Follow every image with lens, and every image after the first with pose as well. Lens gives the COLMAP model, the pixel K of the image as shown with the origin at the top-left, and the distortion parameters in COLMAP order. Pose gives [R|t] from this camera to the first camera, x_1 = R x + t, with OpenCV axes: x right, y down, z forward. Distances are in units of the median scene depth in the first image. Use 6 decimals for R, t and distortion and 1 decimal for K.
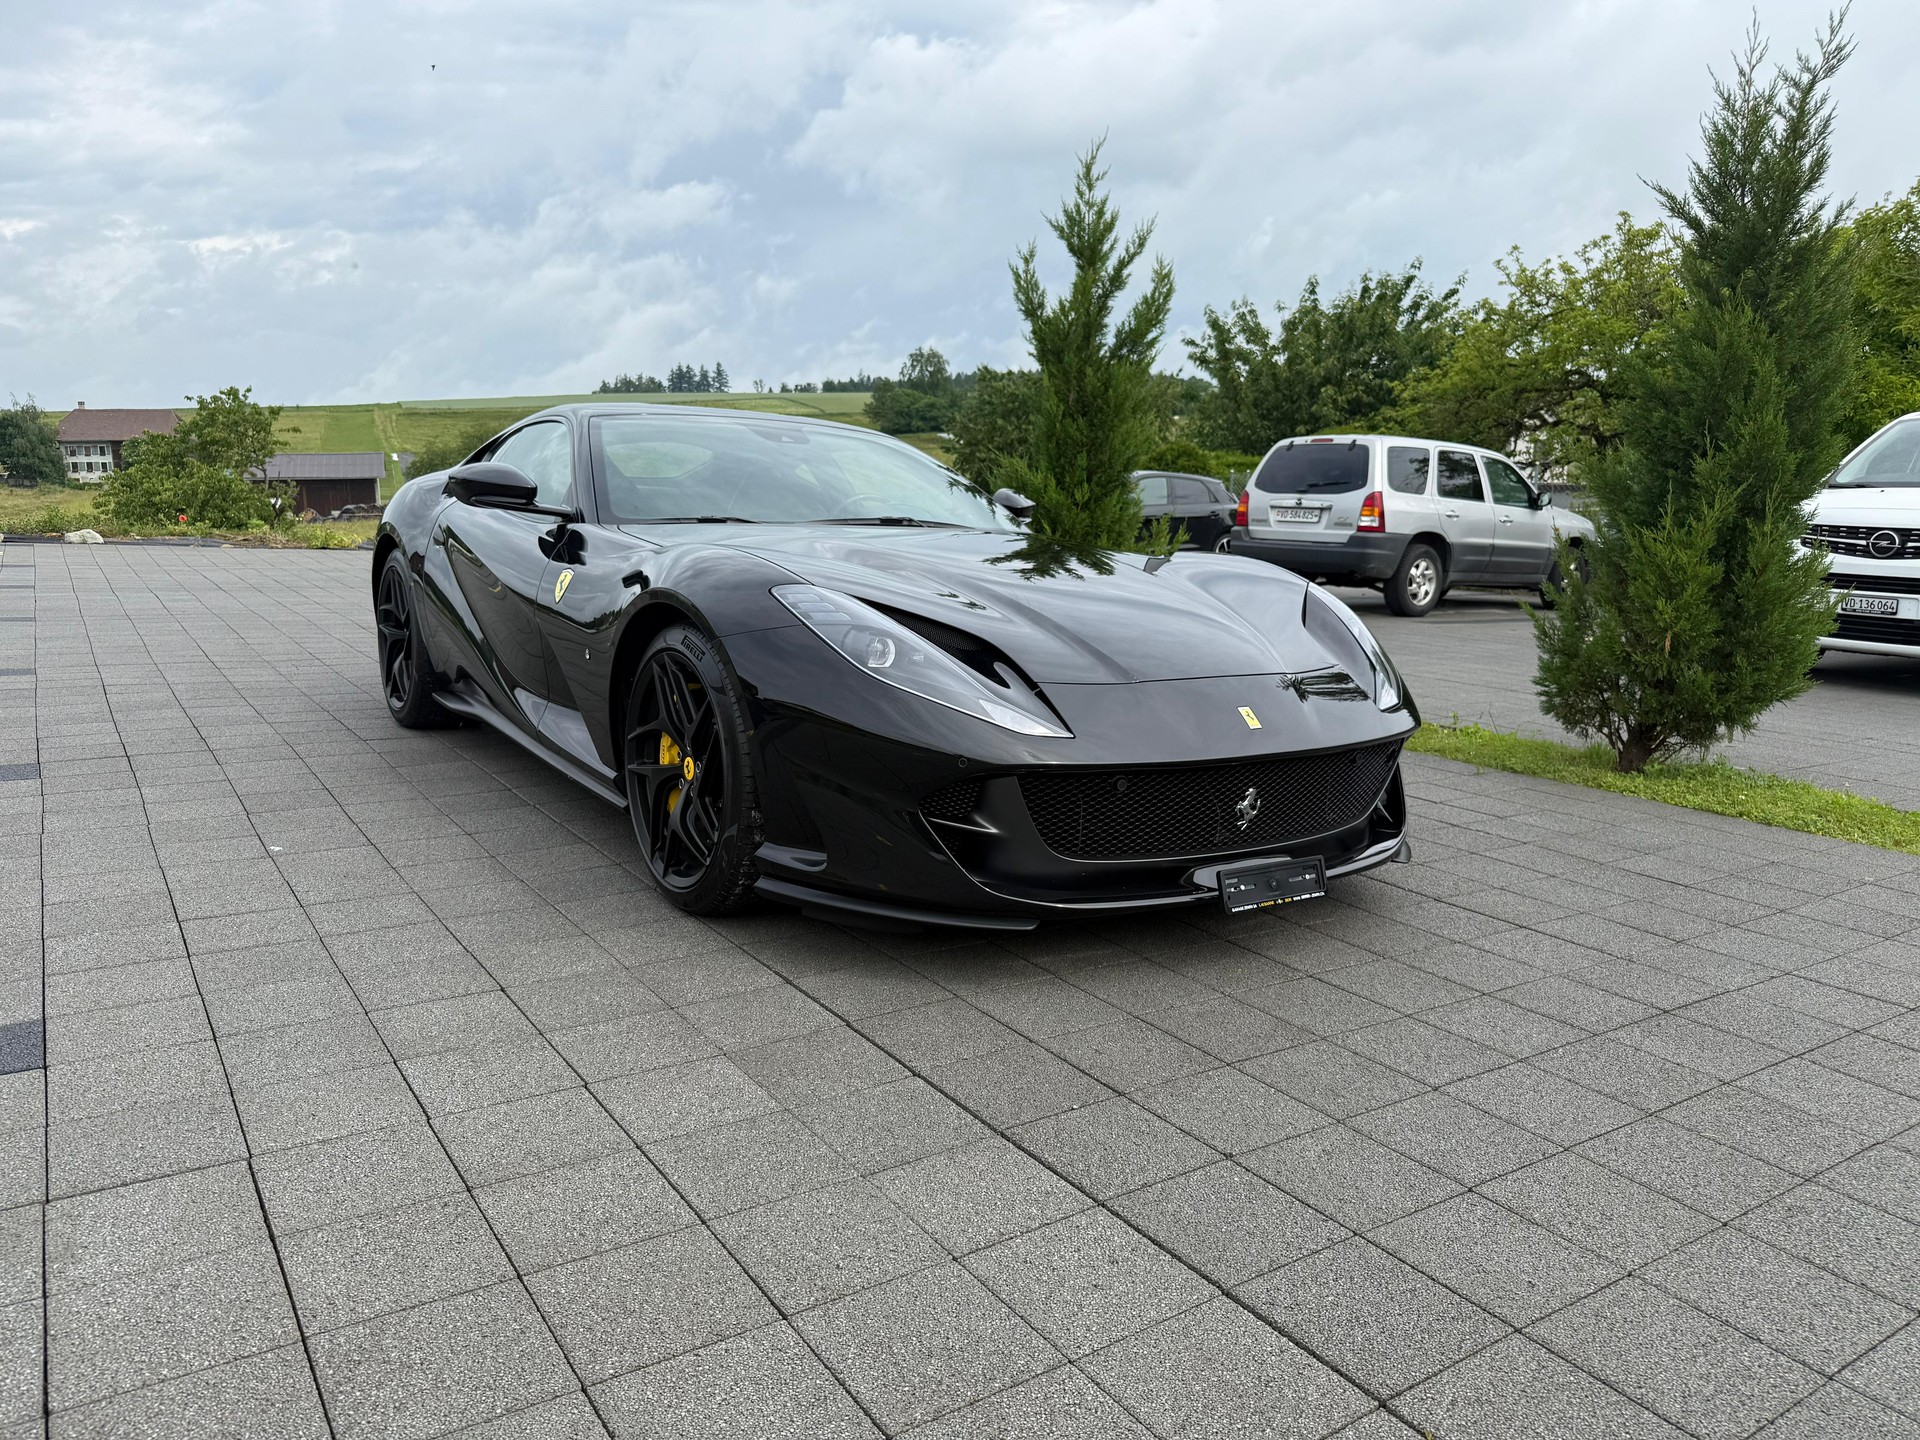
lens RADIAL K [[1363.7, 0, 961.3], [0, 1363.7, 759.8], [0, 0, 1]] dist [0.049432, -0.063739]
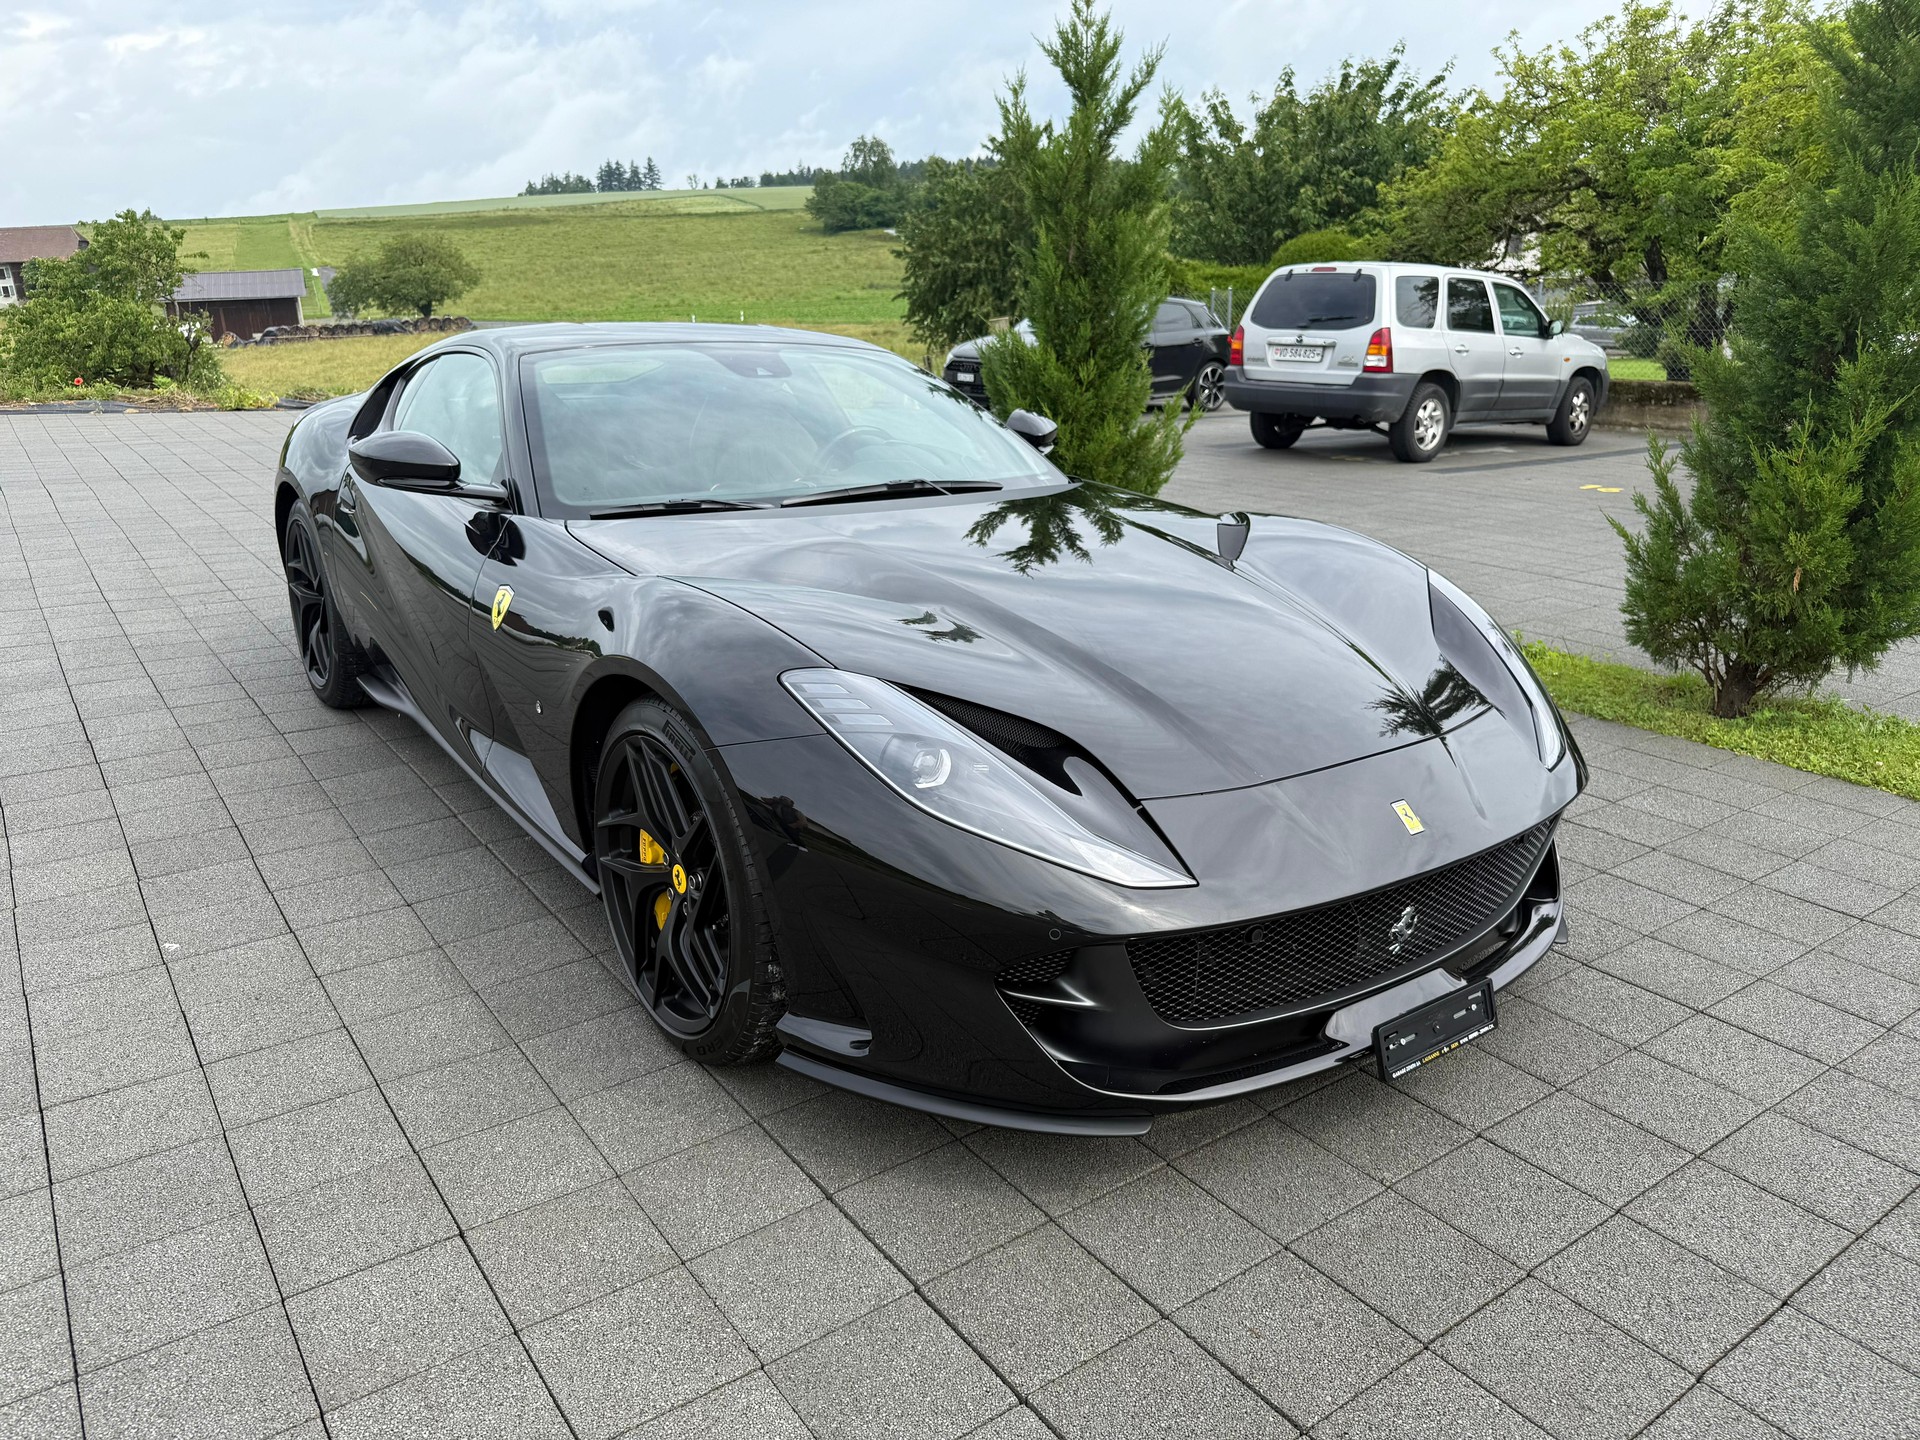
lens RADIAL K [[1369.7, 0, 957.6], [0, 1369.7, 745.2], [0, 0, 1]] dist [-0.003302, 0.010051]
pose [[0.999186, -0.032075, 0.024453, -0.014836], [0.028680, 0.991311, 0.128377, -0.043516], [-0.028358, -0.127572, 0.991424, 0.059628]]
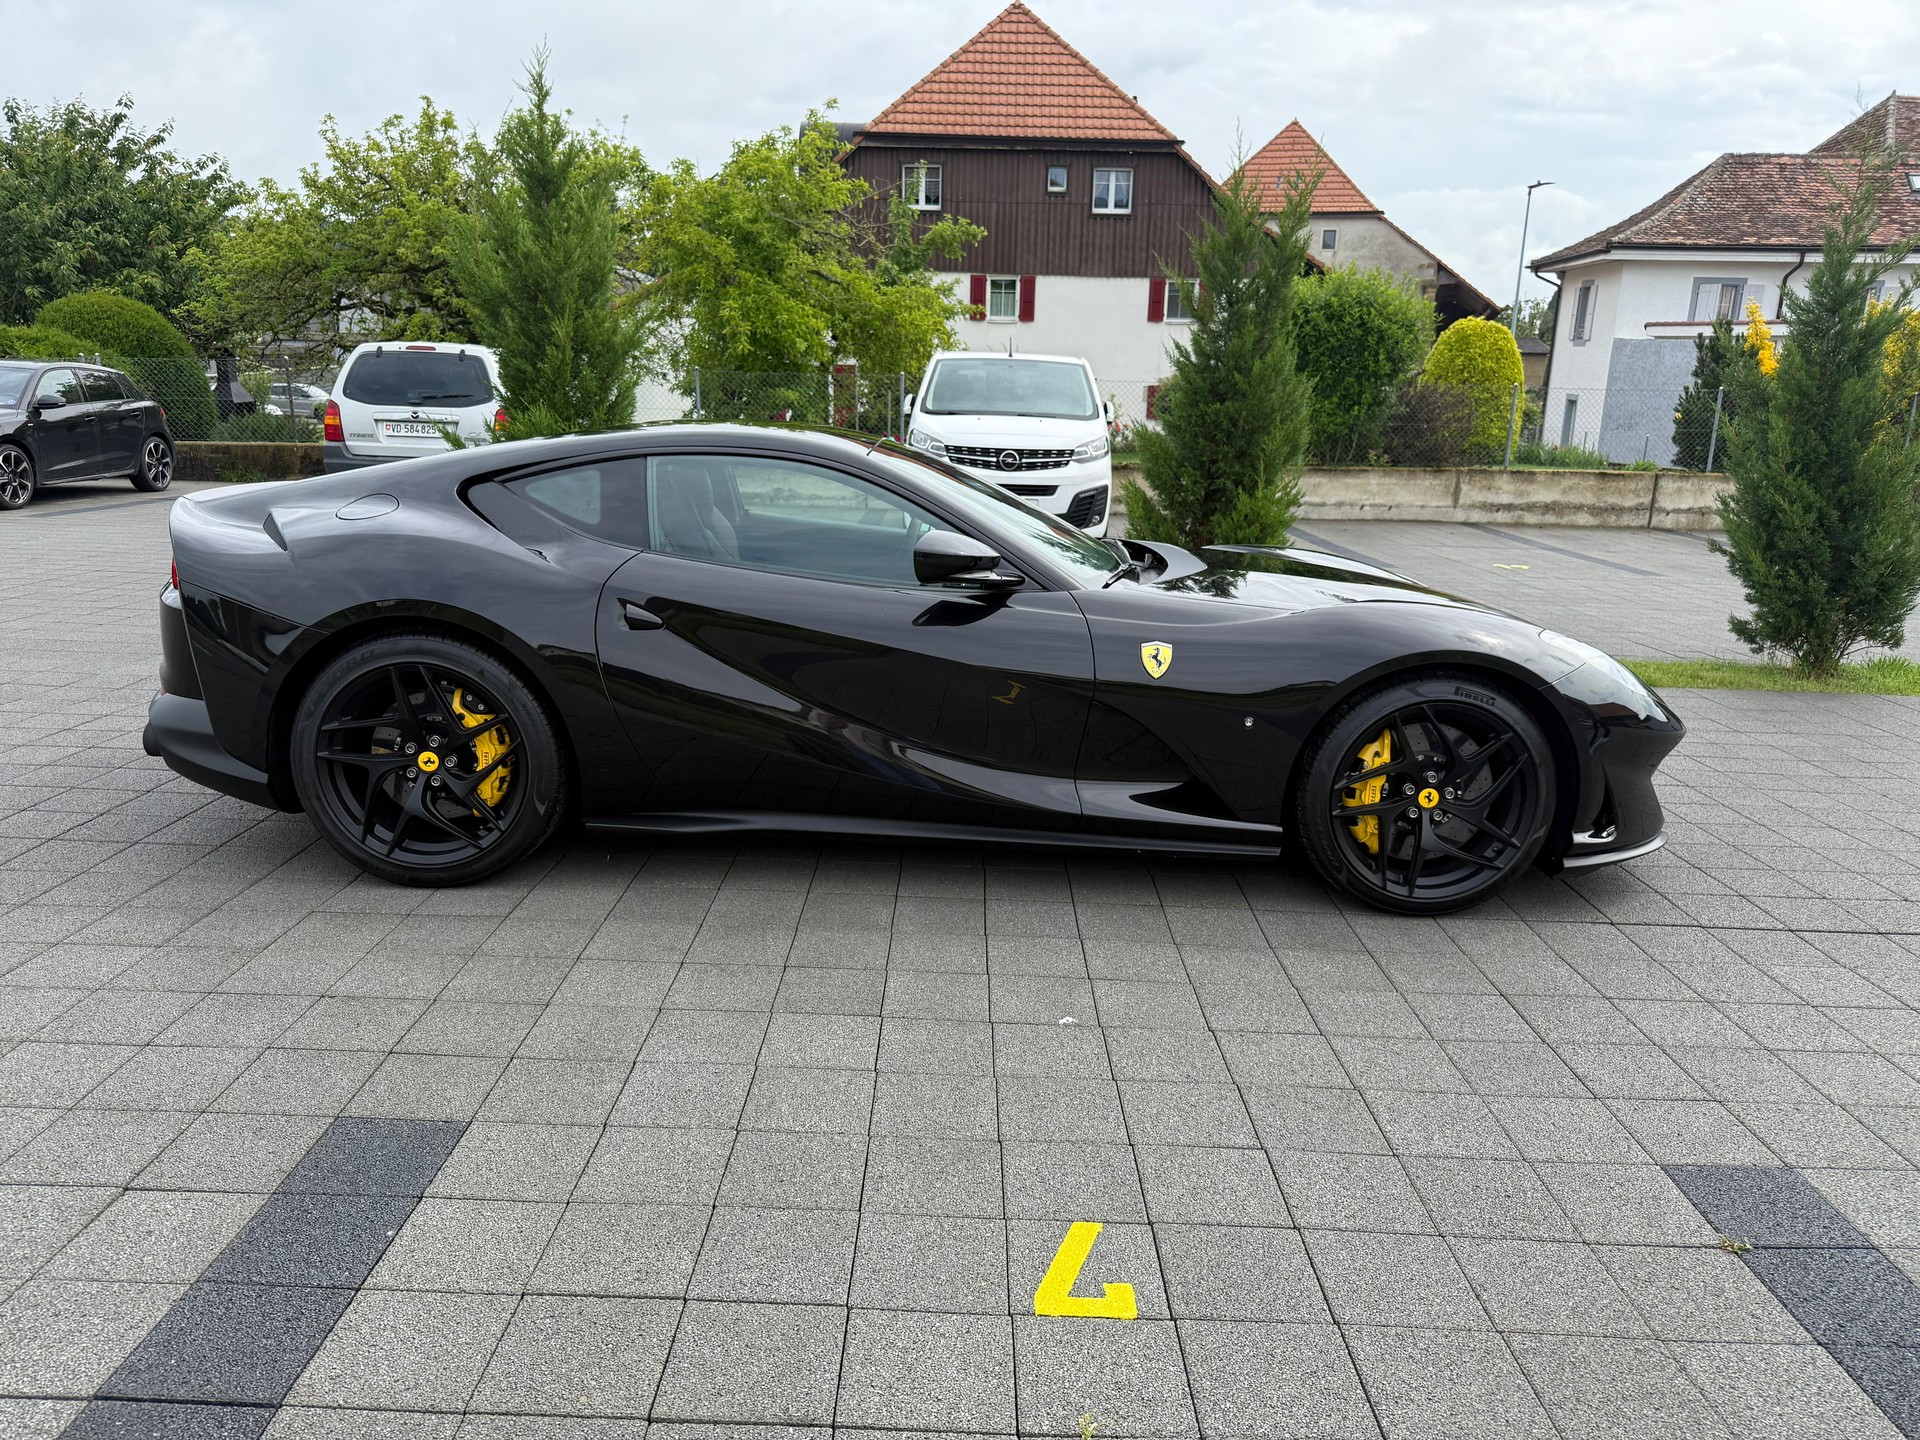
lens RADIAL K [[1363.7, 0, 961.3], [0, 1363.7, 759.8], [0, 0, 1]] dist [0.049432, -0.063739]
pose [[0.555975, -0.222271, 0.800929, -0.352464], [0.138833, 0.974879, 0.174172, -0.073718], [-0.819522, 0.014360, 0.572867, 0.172739]]
